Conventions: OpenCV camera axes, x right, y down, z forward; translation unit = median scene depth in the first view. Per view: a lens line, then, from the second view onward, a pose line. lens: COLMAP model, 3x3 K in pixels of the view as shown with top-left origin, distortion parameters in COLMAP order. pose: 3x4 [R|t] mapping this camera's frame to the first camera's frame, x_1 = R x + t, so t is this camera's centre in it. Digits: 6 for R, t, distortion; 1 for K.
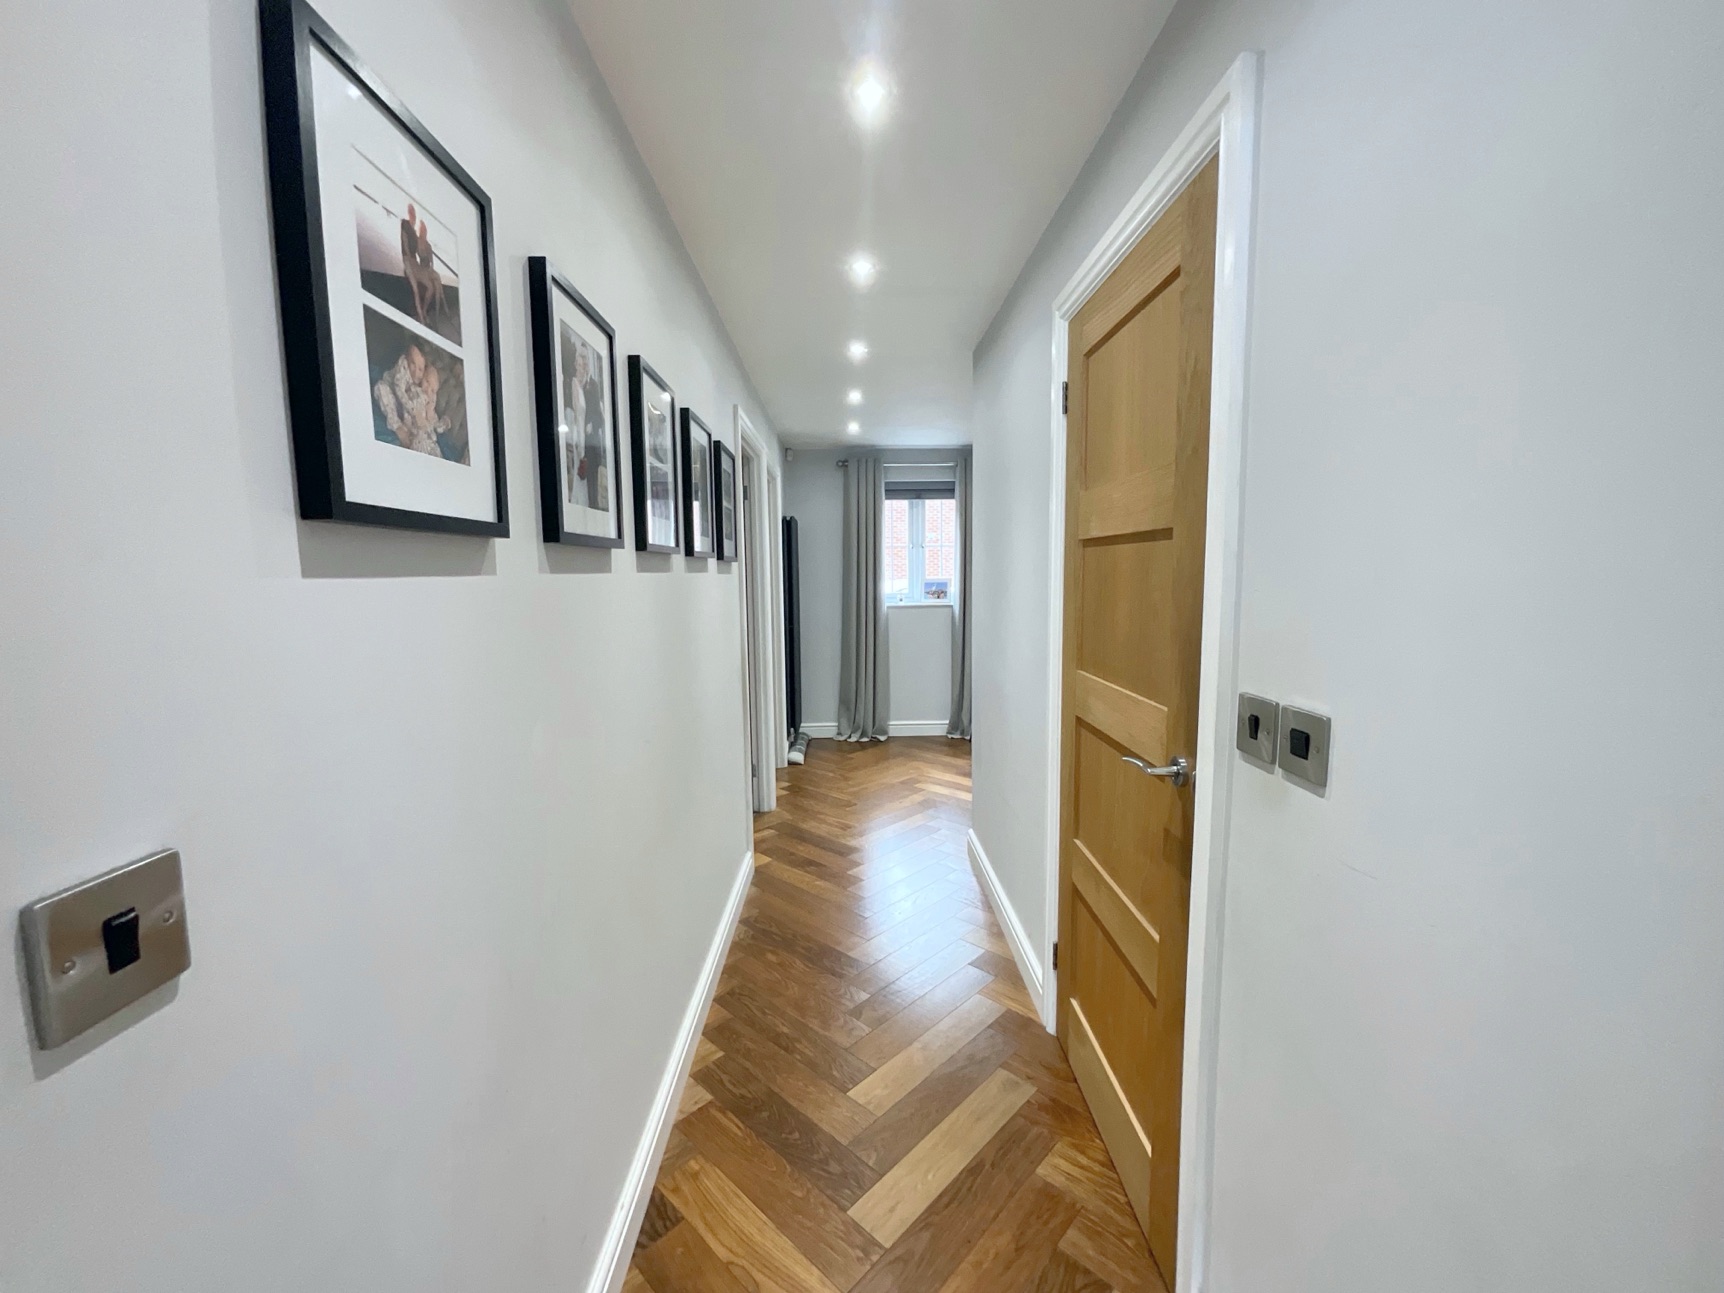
lens RADIAL K [[699.2, 0, 862.0], [0, 699.2, 646.5], [0, 0, 1]] dist [-0.003228, -0.000099]
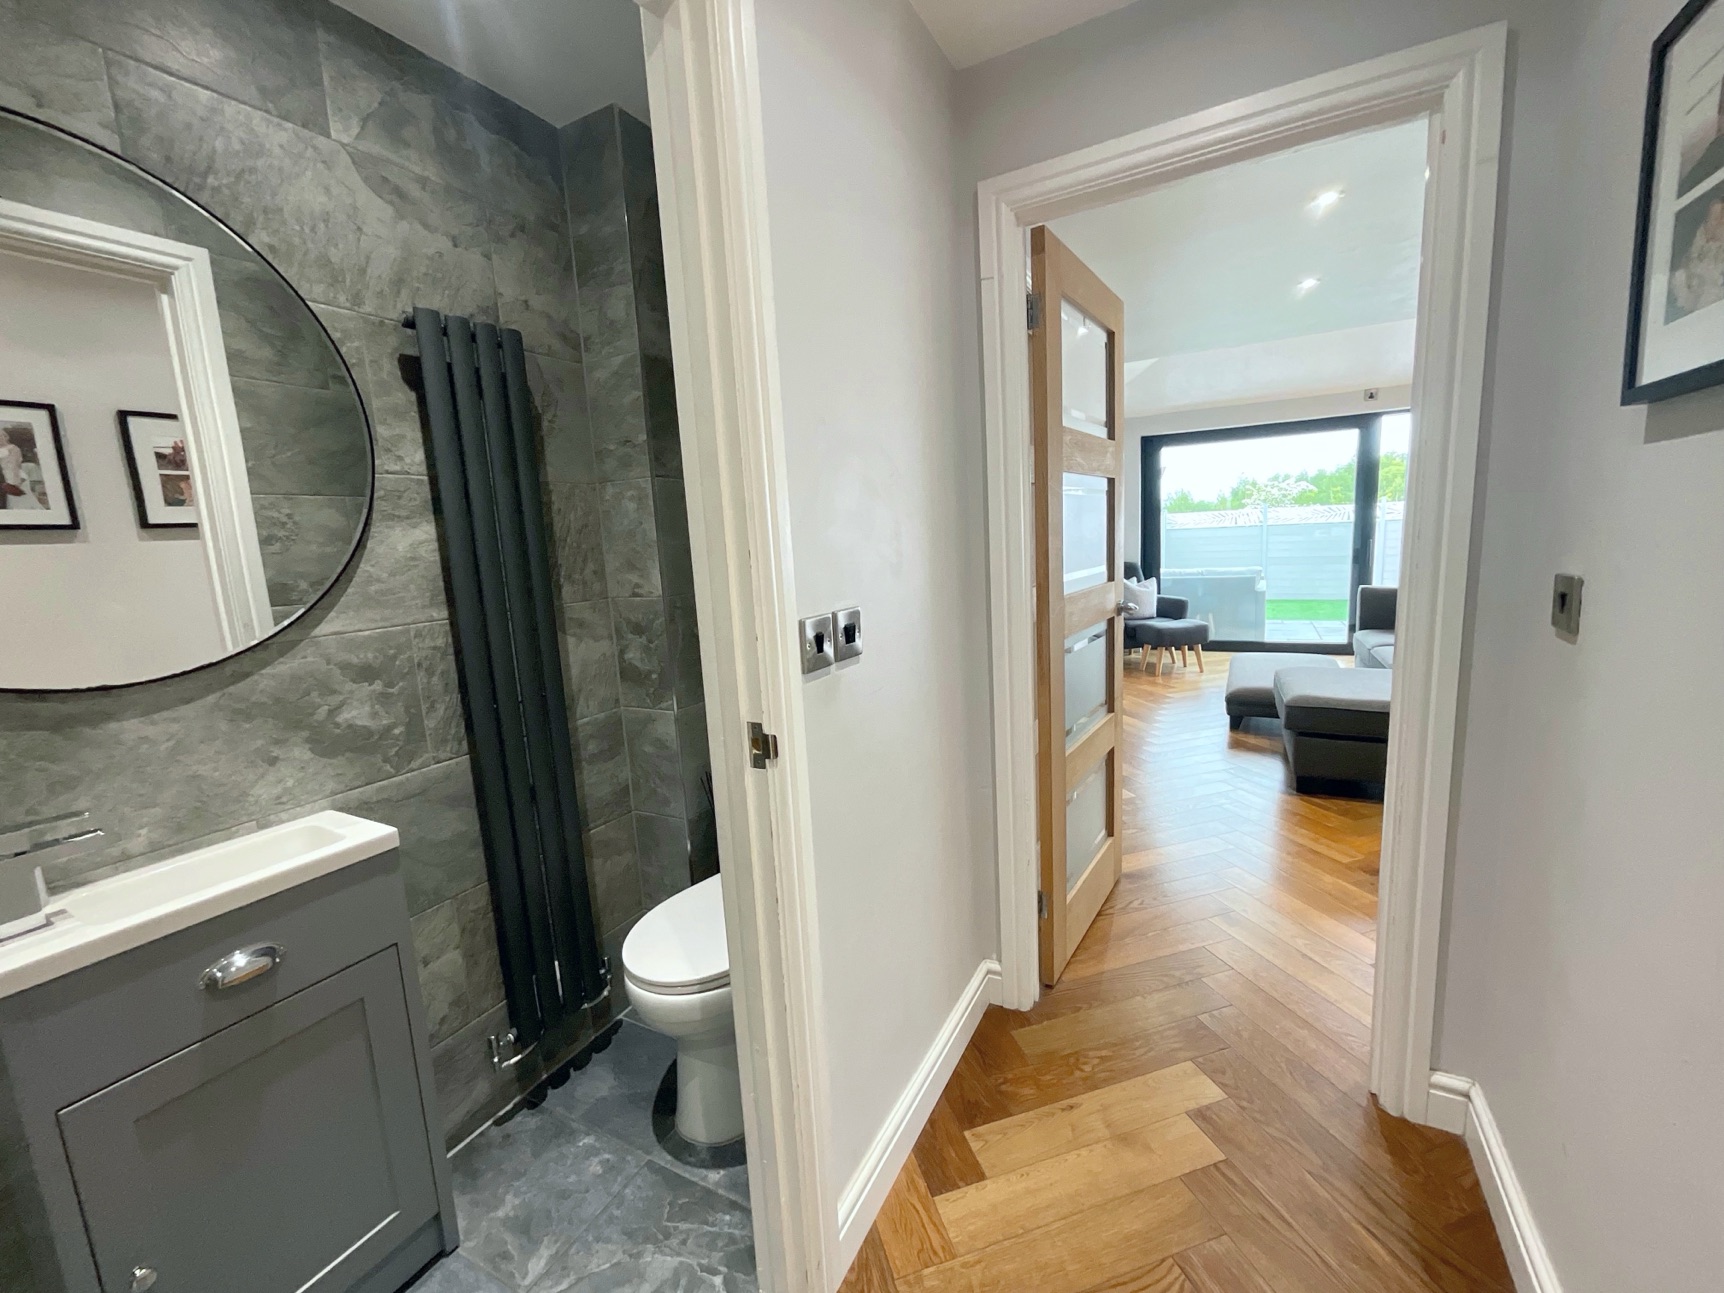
lens RADIAL K [[699.2, 0, 862.0], [0, 699.2, 646.5], [0, 0, 1]] dist [-0.003228, -0.000099]
pose [[-0.864921, -0.016981, 0.501621, -0.095724], [0.115164, 0.966048, 0.231275, -0.201160], [-0.488517, 0.257803, -0.833600, 3.013732]]
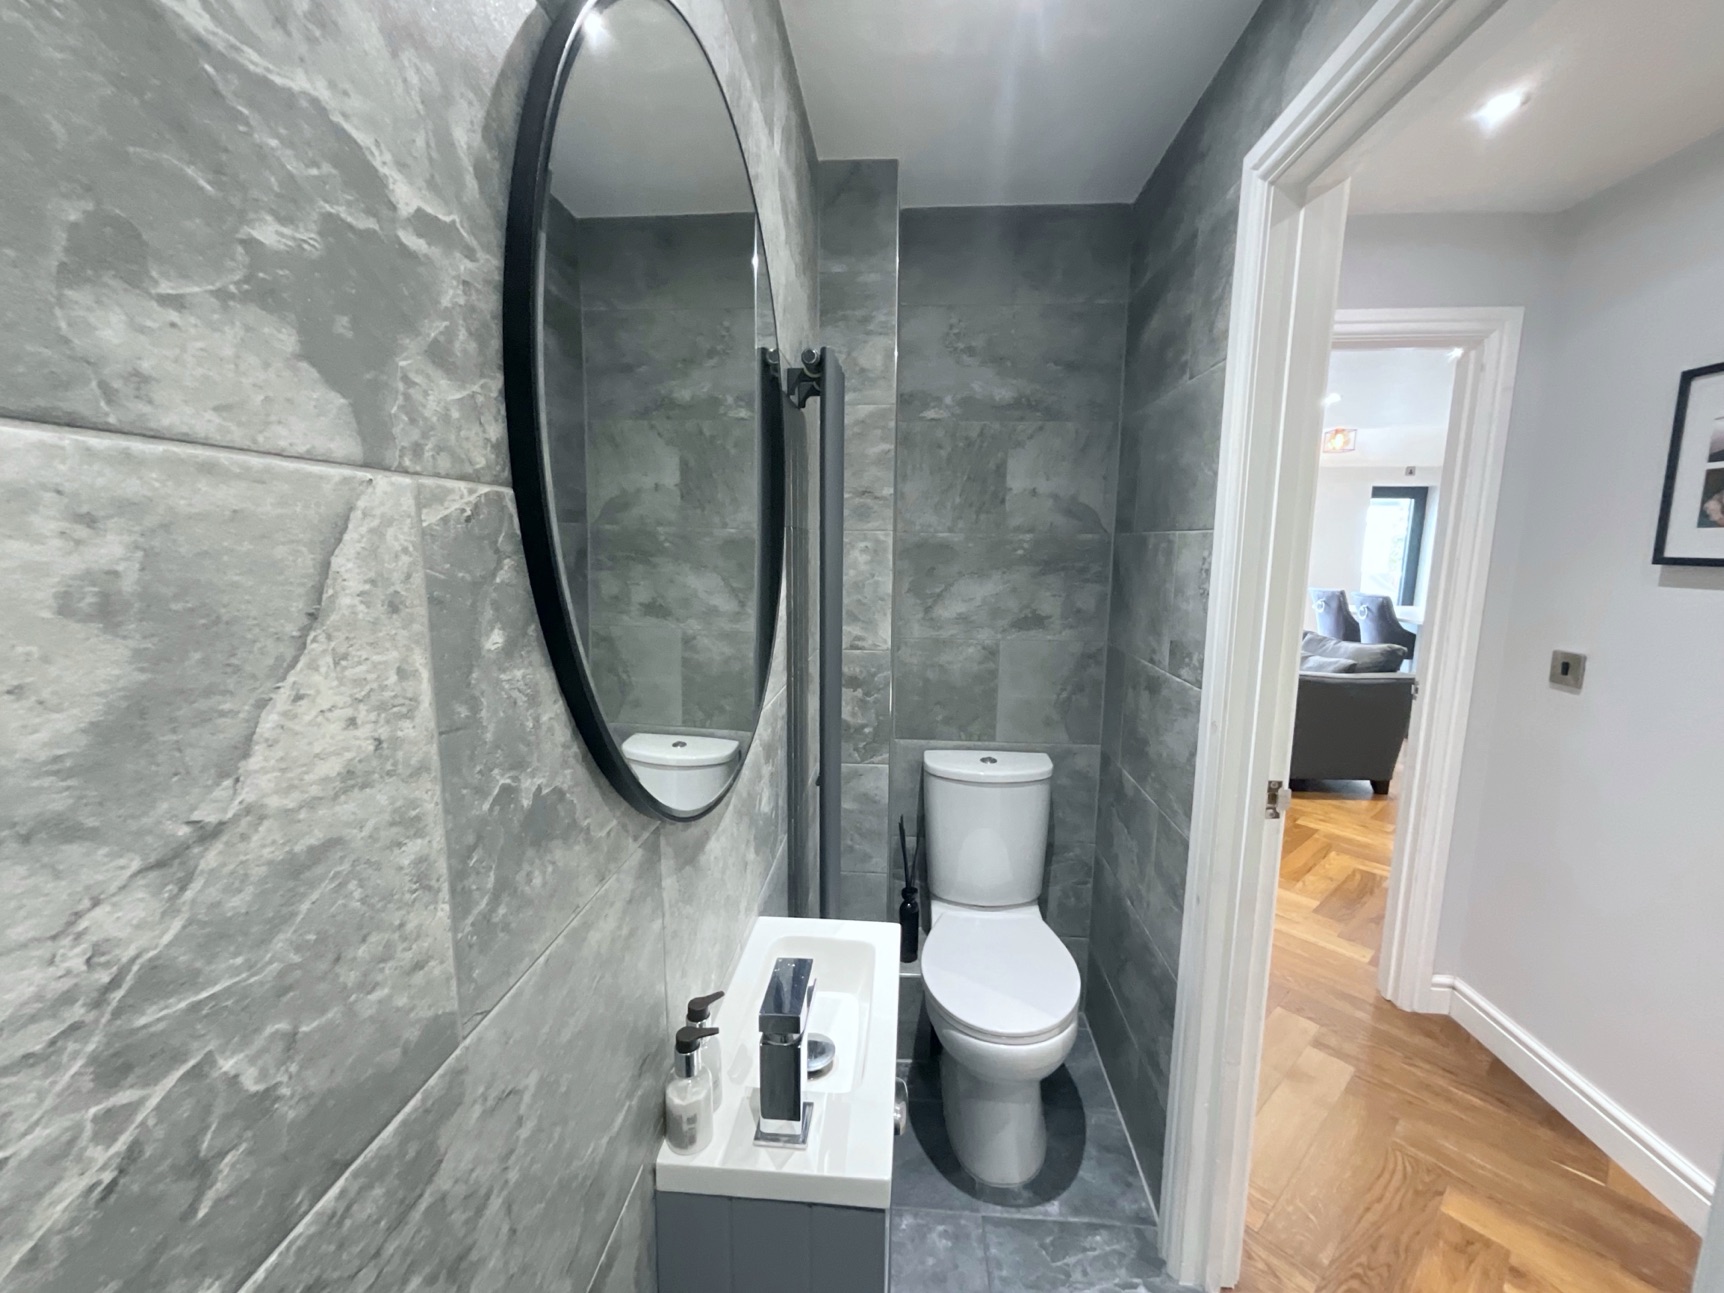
lens RADIAL K [[697.6, 0, 862.0], [0, 697.6, 646.5], [0, 0, 1]] dist [0.002008, -0.000368]
pose [[-0.995713, -0.010250, 0.091926, 1.888727], [0.012642, 0.969433, 0.245031, -0.537305], [-0.091628, 0.245143, -0.965147, 3.706215]]
